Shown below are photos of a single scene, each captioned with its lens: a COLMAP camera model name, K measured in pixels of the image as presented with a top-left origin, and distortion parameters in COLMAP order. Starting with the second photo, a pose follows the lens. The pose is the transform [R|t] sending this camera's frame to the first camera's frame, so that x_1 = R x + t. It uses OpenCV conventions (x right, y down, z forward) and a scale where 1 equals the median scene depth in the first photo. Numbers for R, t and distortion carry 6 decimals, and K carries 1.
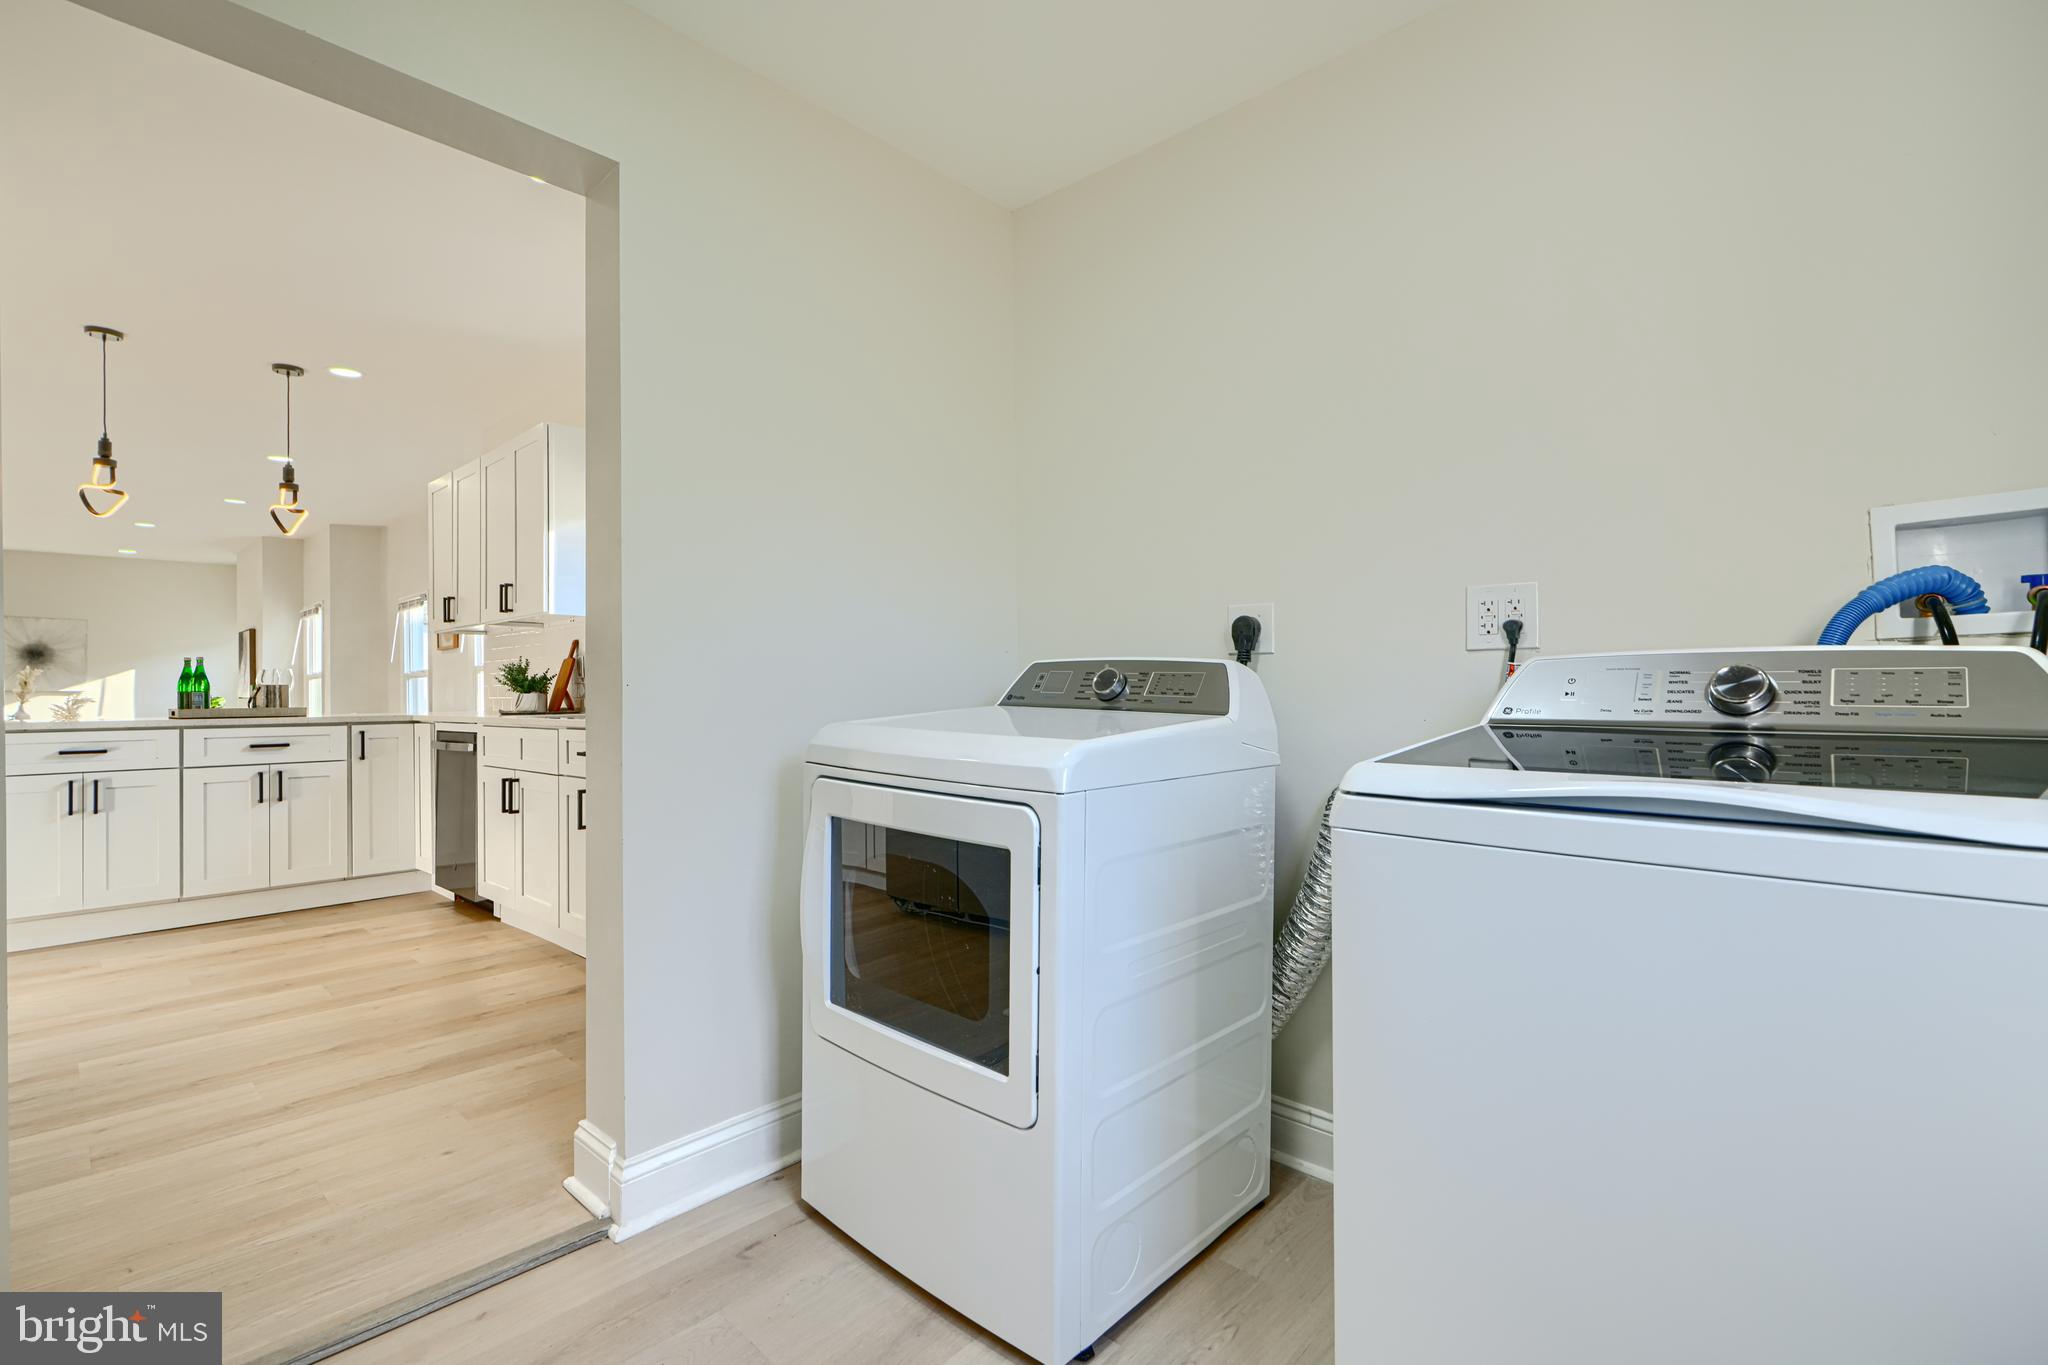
lens RADIAL K [[924.7, 0, 1024.6], [0, 924.7, 689.4], [0, 0, 1]] dist [0.001901, 0.000100]
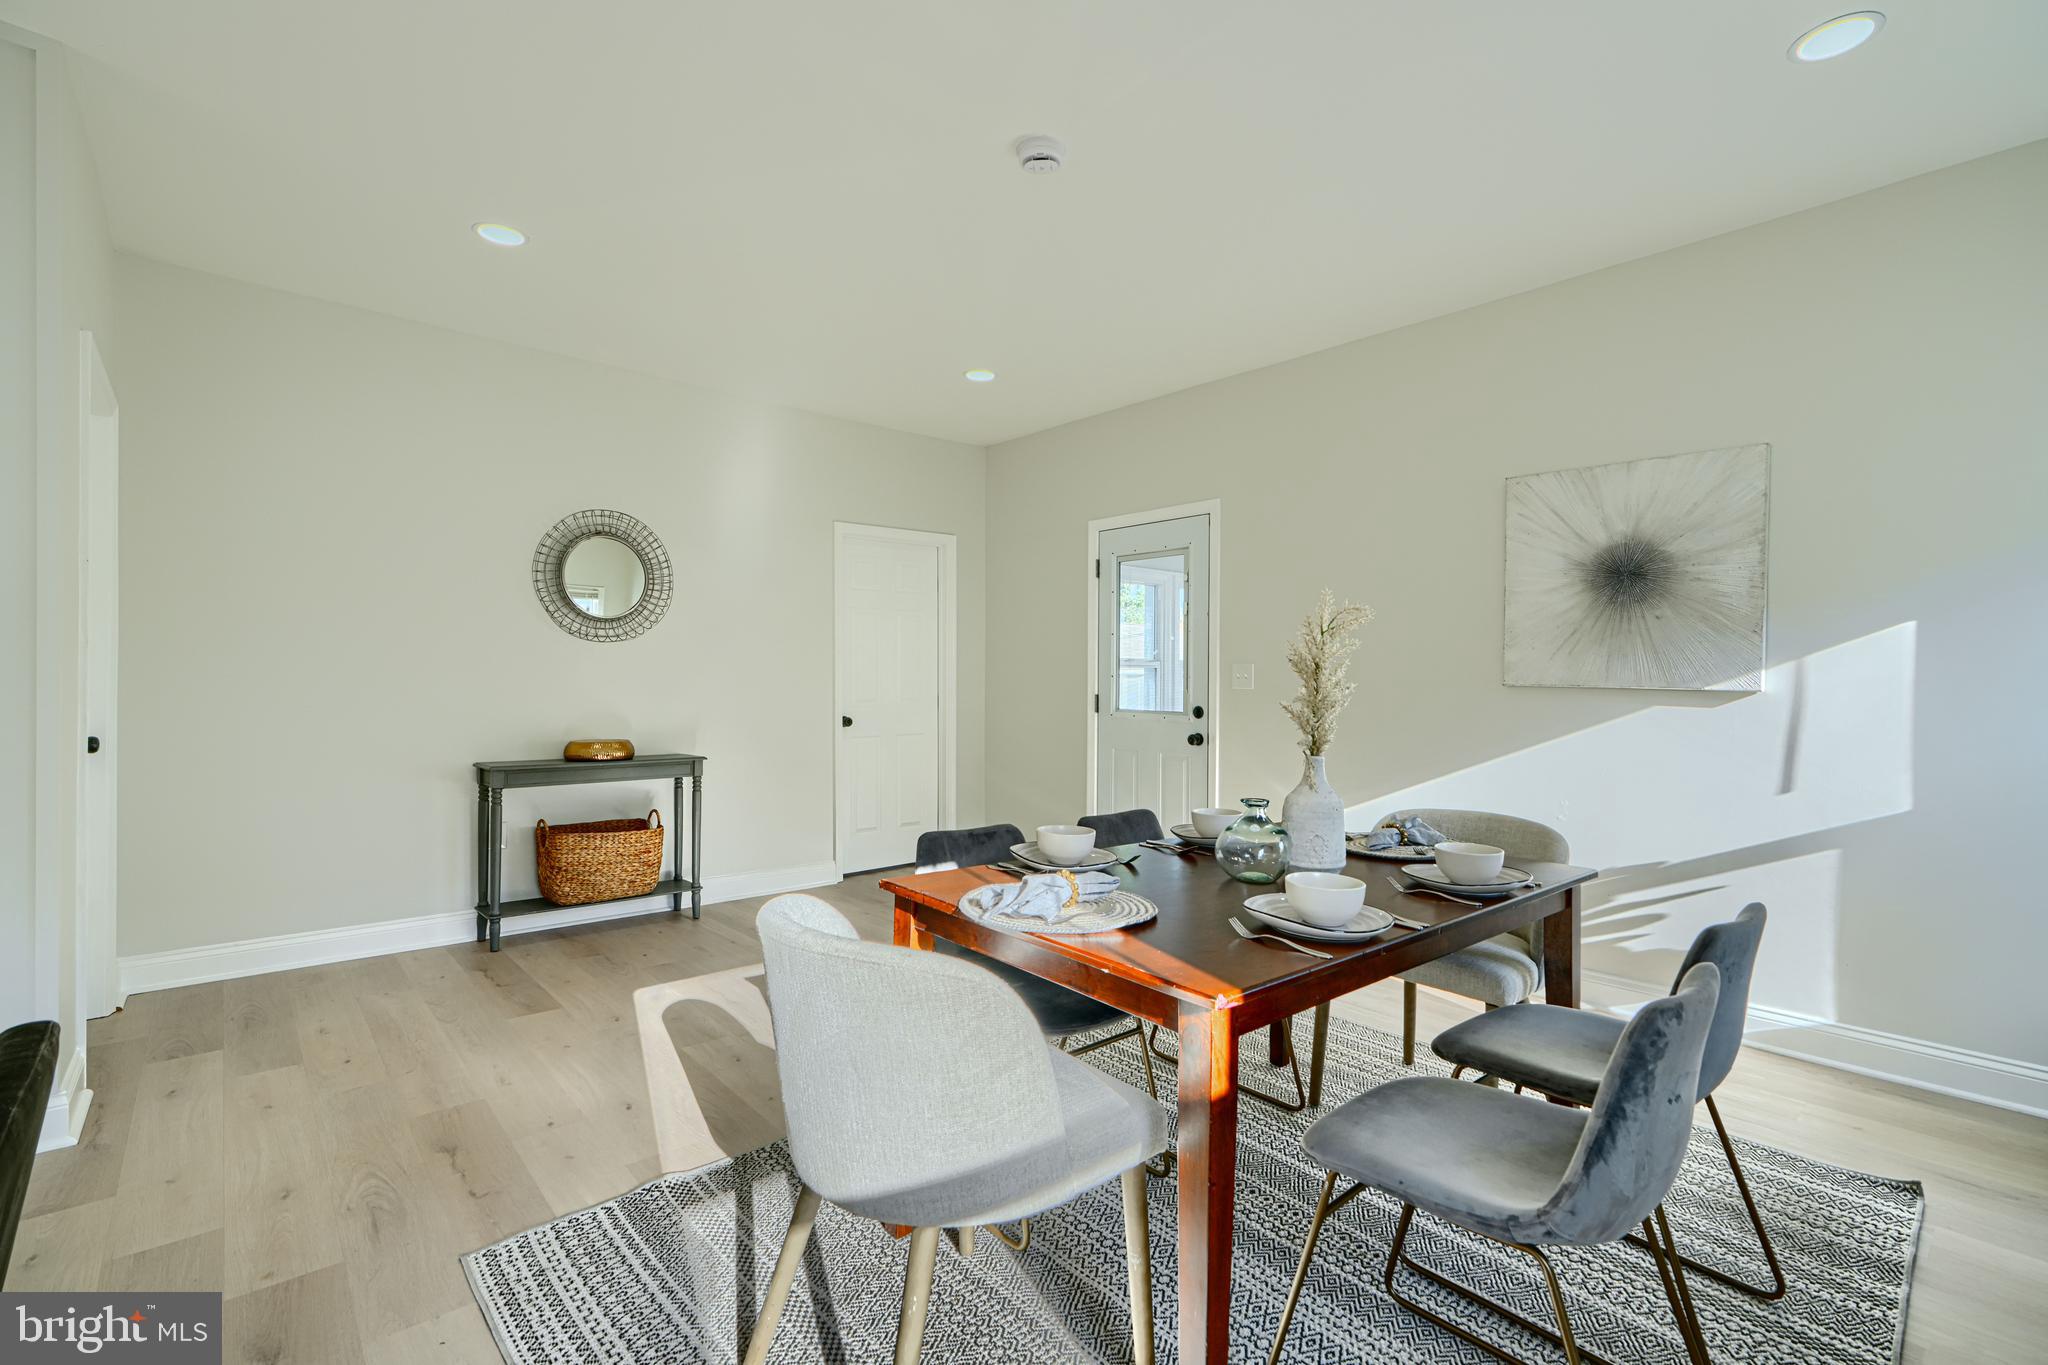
lens RADIAL K [[932.3, 0, 1015.8], [0, 932.3, 695.0], [0, 0, 1]] dist [0.000768, 0.000426]
pose [[-0.117658, 0.026447, -0.992702, -1.652948], [0.000445, 0.999647, 0.026579, -0.010546], [0.993054, 0.002685, -0.117628, 1.906868]]
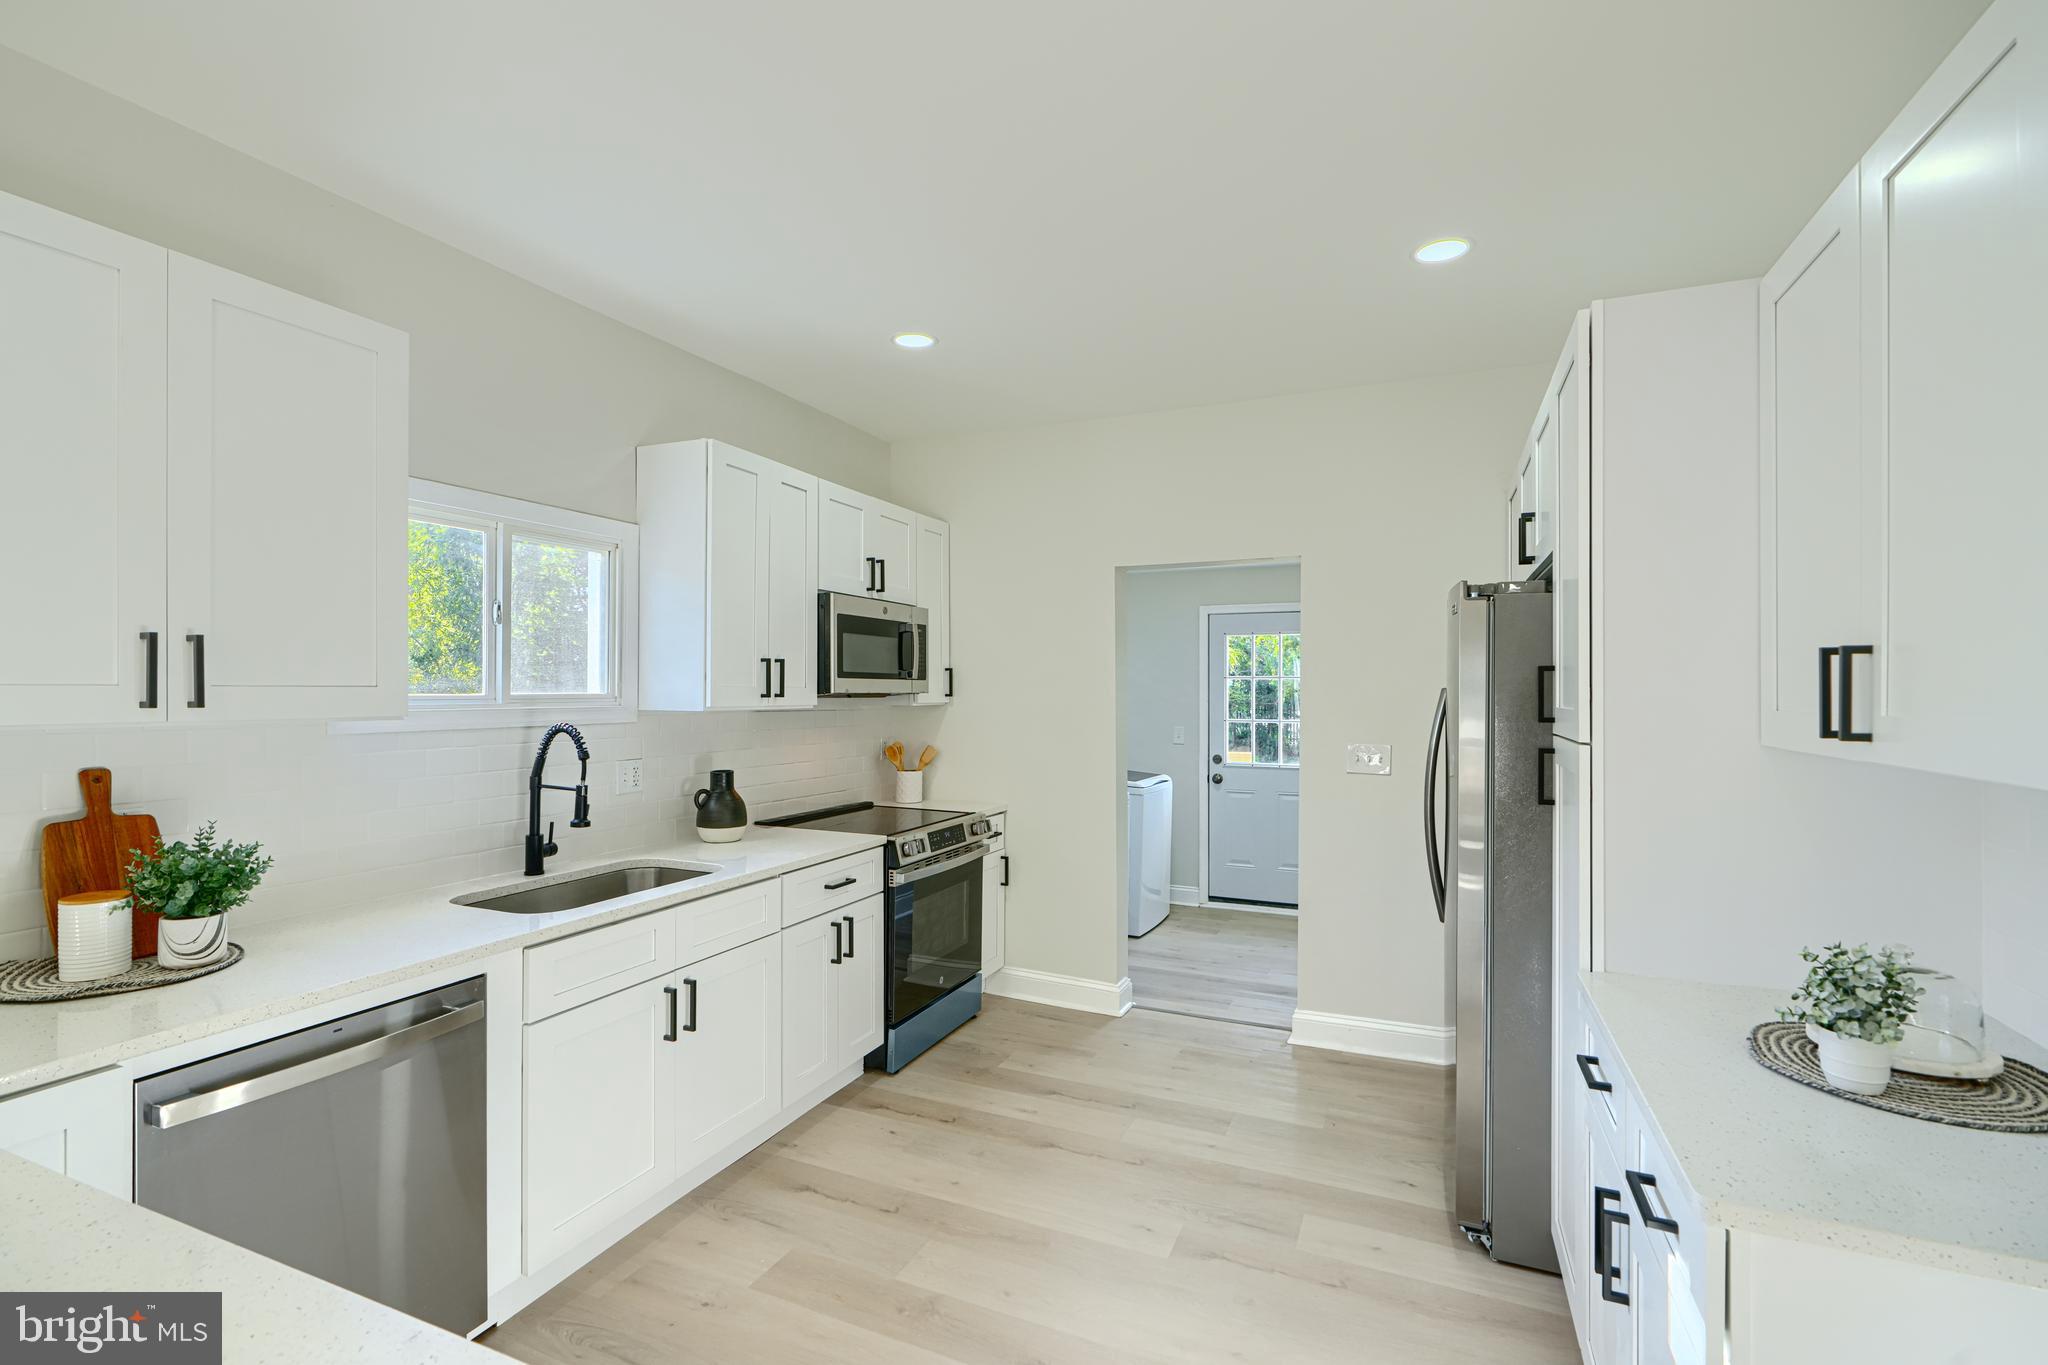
lens RADIAL K [[932.3, 0, 1015.8], [0, 932.3, 695.0], [0, 0, 1]] dist [0.000768, 0.000426]
pose [[-0.327409, 0.004695, 0.944871, -1.050452], [-0.003876, 0.999973, -0.006312, -0.089863], [-0.944875, -0.005729, -0.327382, 0.820452]]
